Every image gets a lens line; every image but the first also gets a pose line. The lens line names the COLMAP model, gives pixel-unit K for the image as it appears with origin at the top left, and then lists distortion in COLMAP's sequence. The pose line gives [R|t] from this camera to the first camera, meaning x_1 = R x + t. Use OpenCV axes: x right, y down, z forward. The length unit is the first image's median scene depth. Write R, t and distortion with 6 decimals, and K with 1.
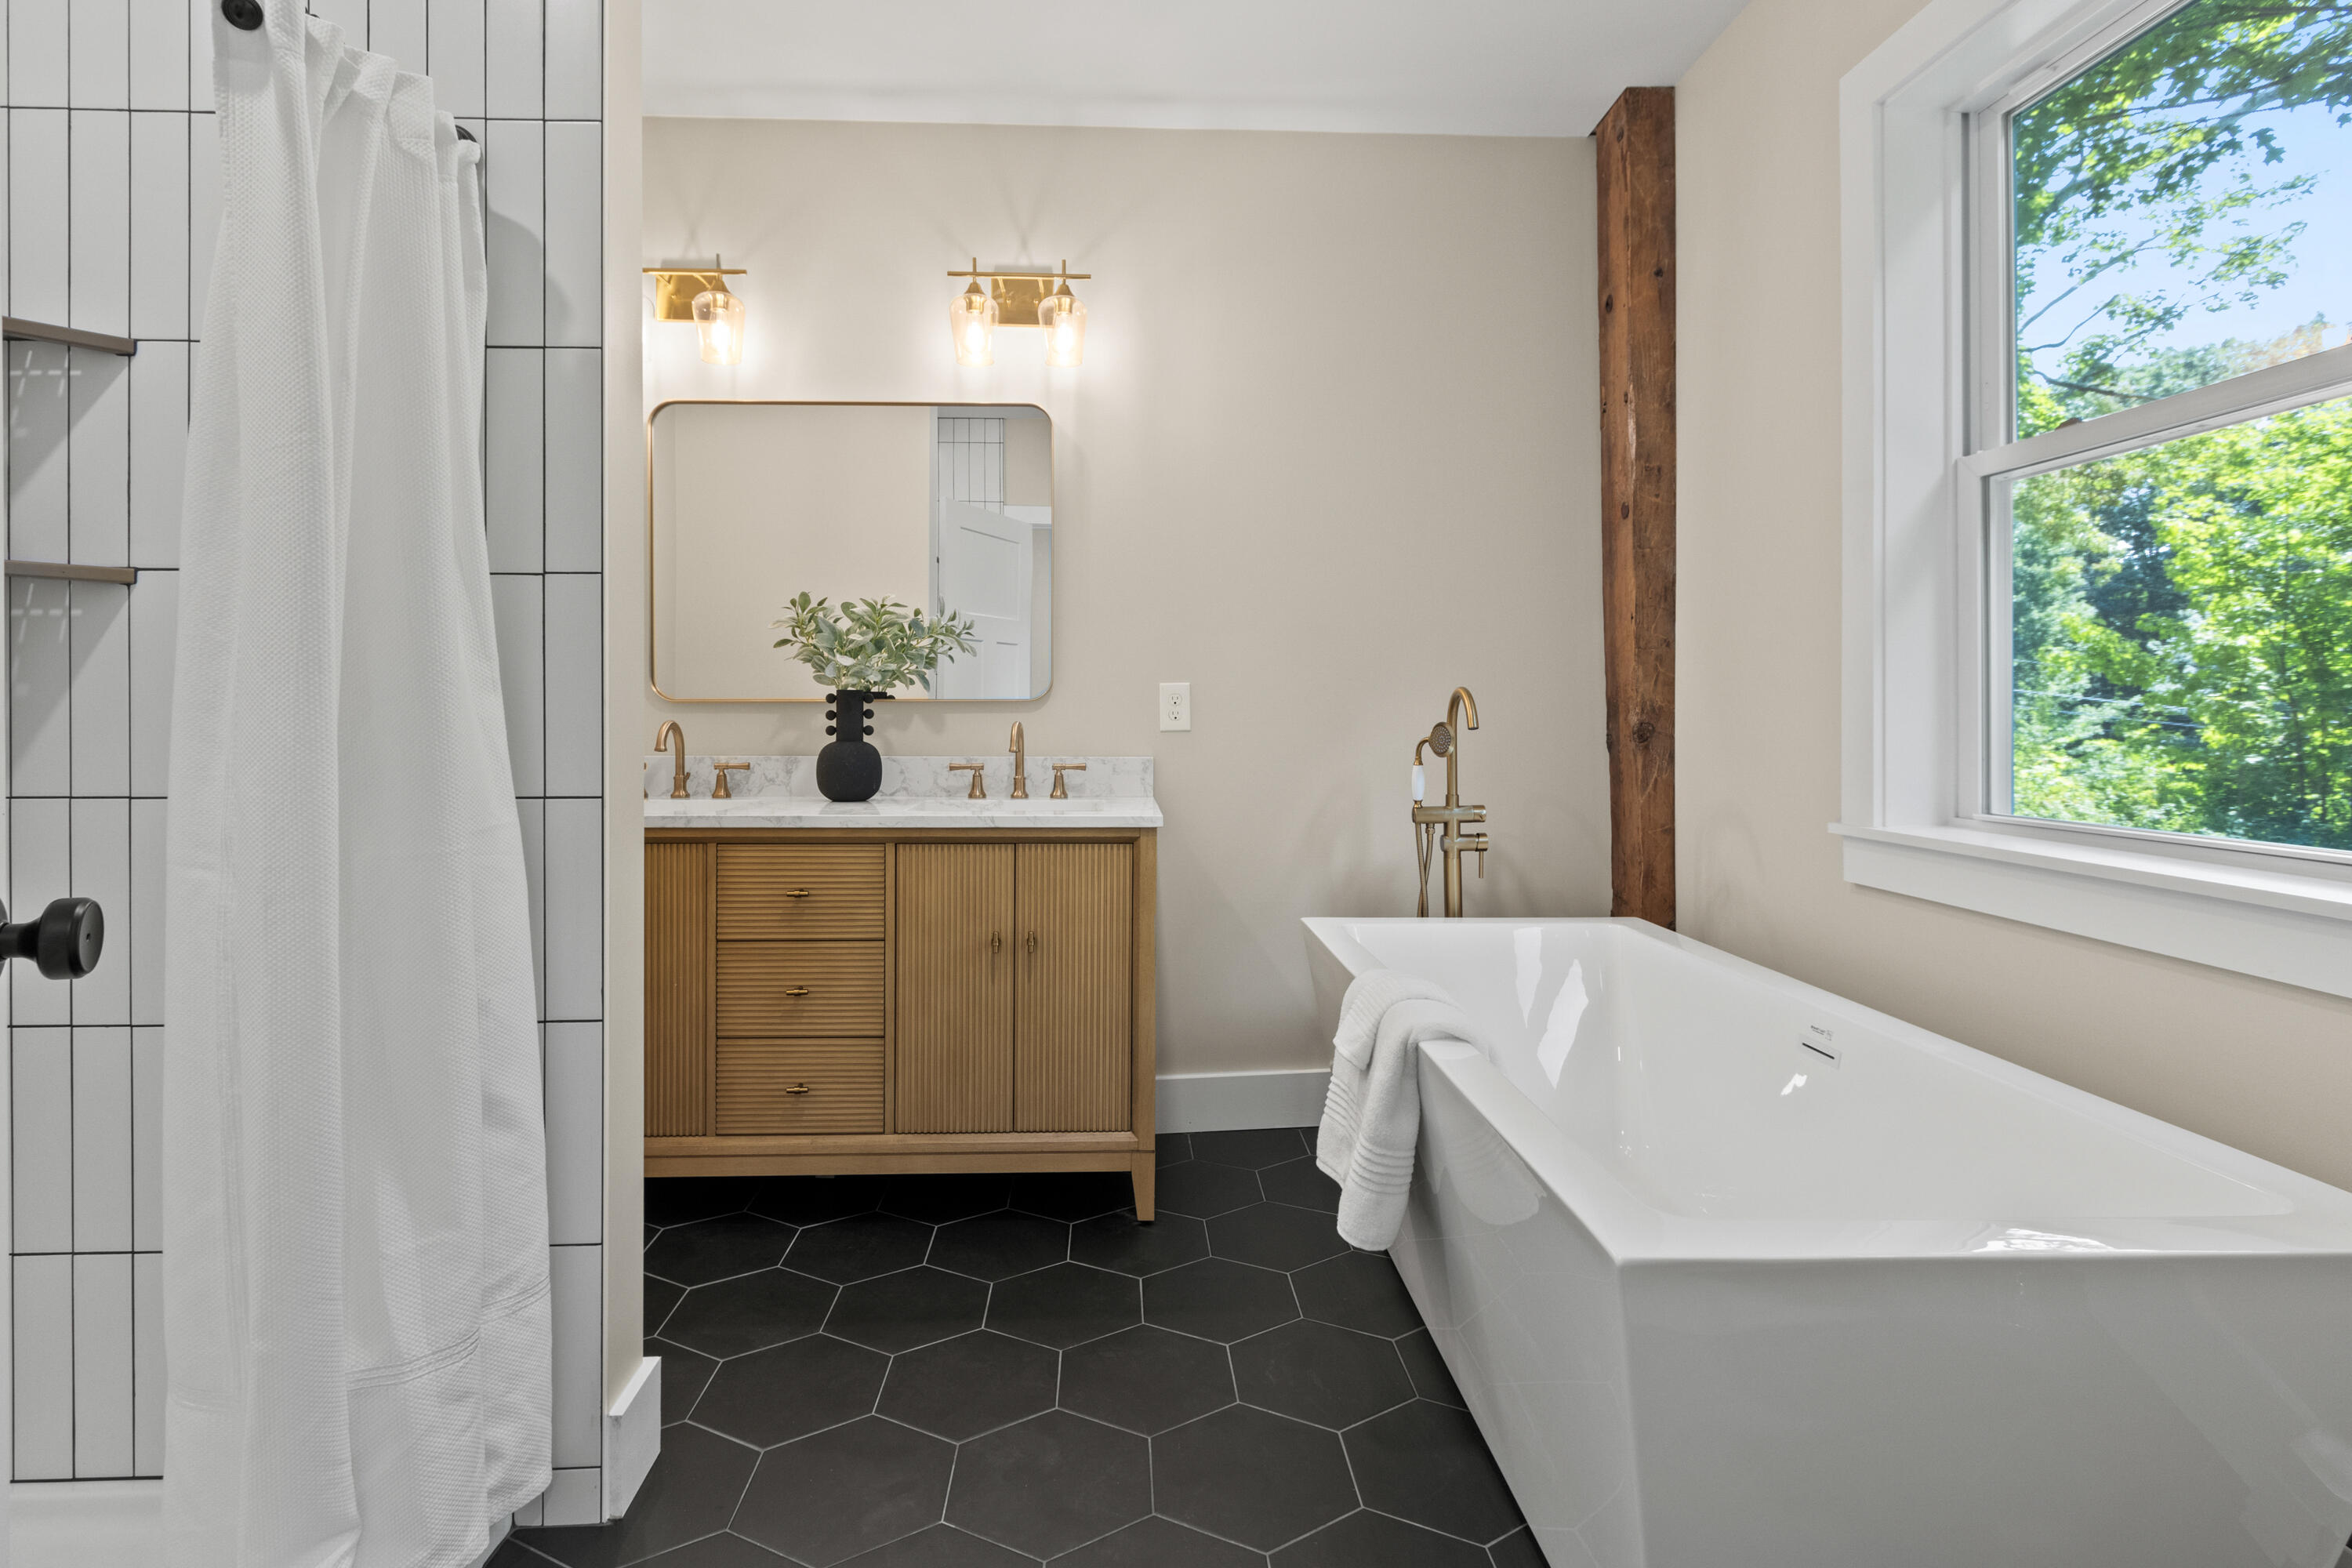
lens RADIAL K [[1121.3, 0, 1152.5], [0, 1121.3, 711.7], [0, 0, 1]] dist [0.001839, -0.000699]
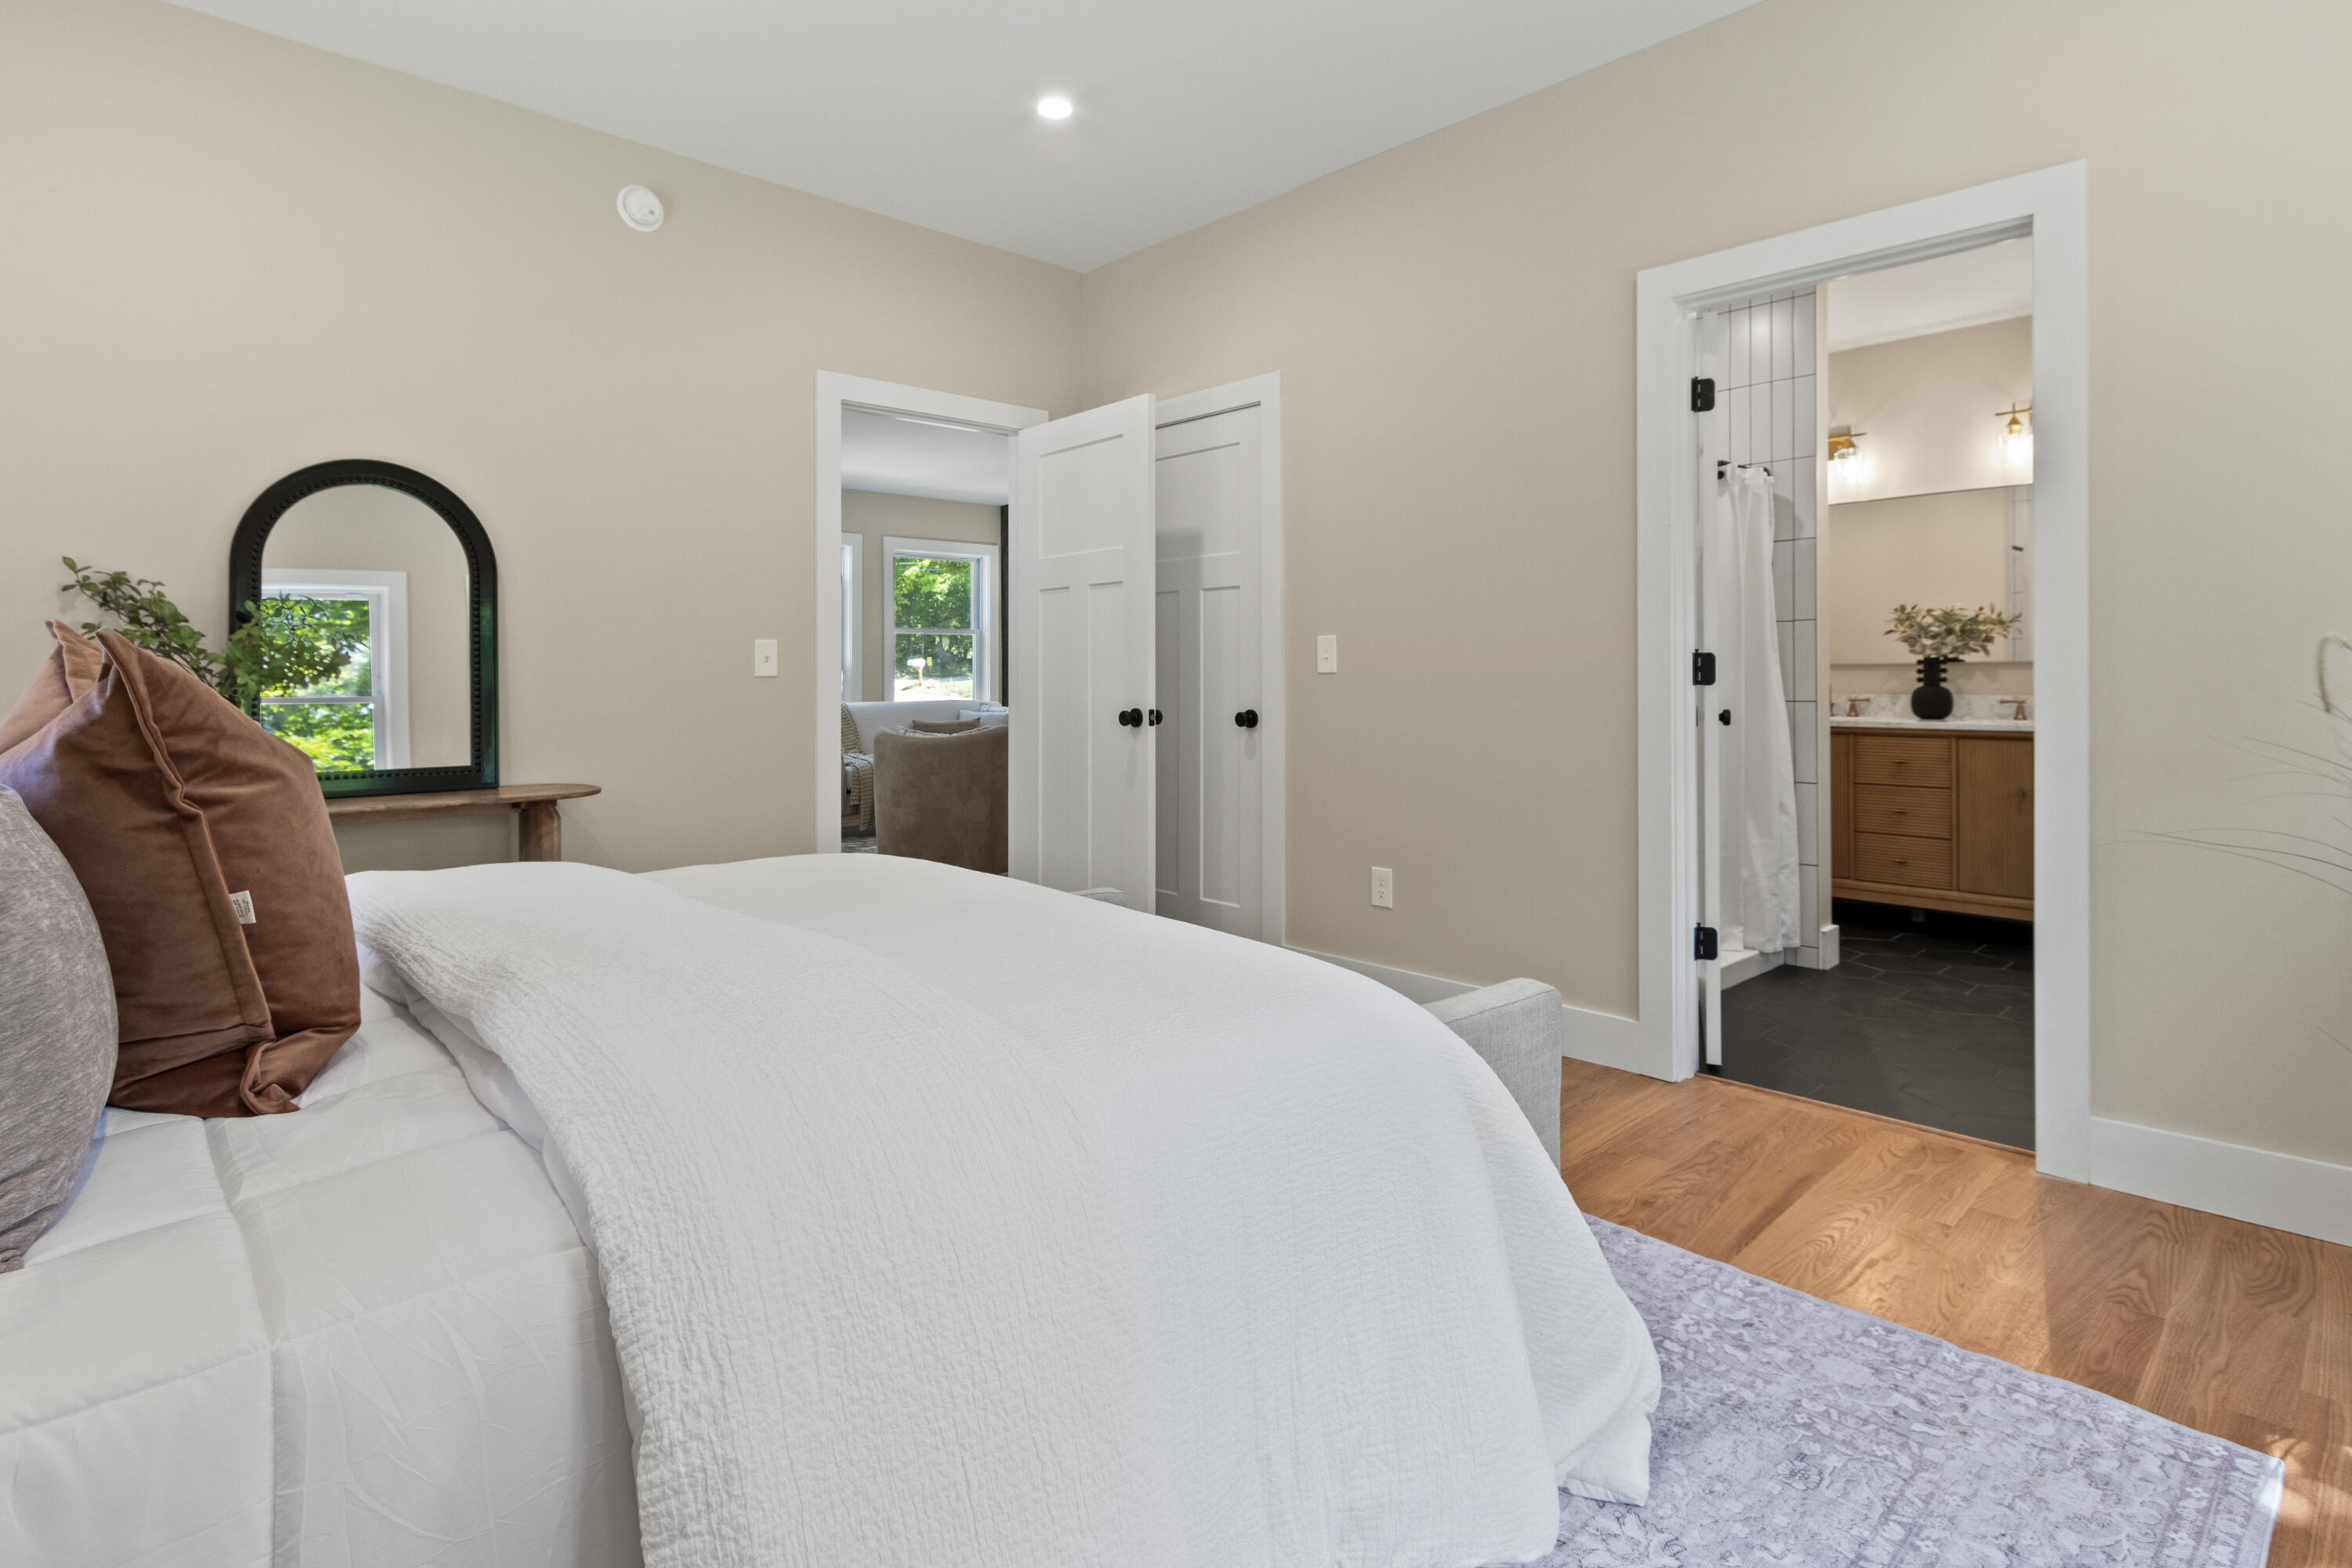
lens RADIAL K [[1121.3, 0, 1194.5], [0, 1121.3, 675.9], [0, 0, 1]] dist [0.001839, -0.000699]
pose [[0.643839, -0.004447, -0.765148, 0.345460], [0.006771, 0.999977, -0.000114, 0.002526], [0.765131, -0.005107, 0.643855, -1.062794]]
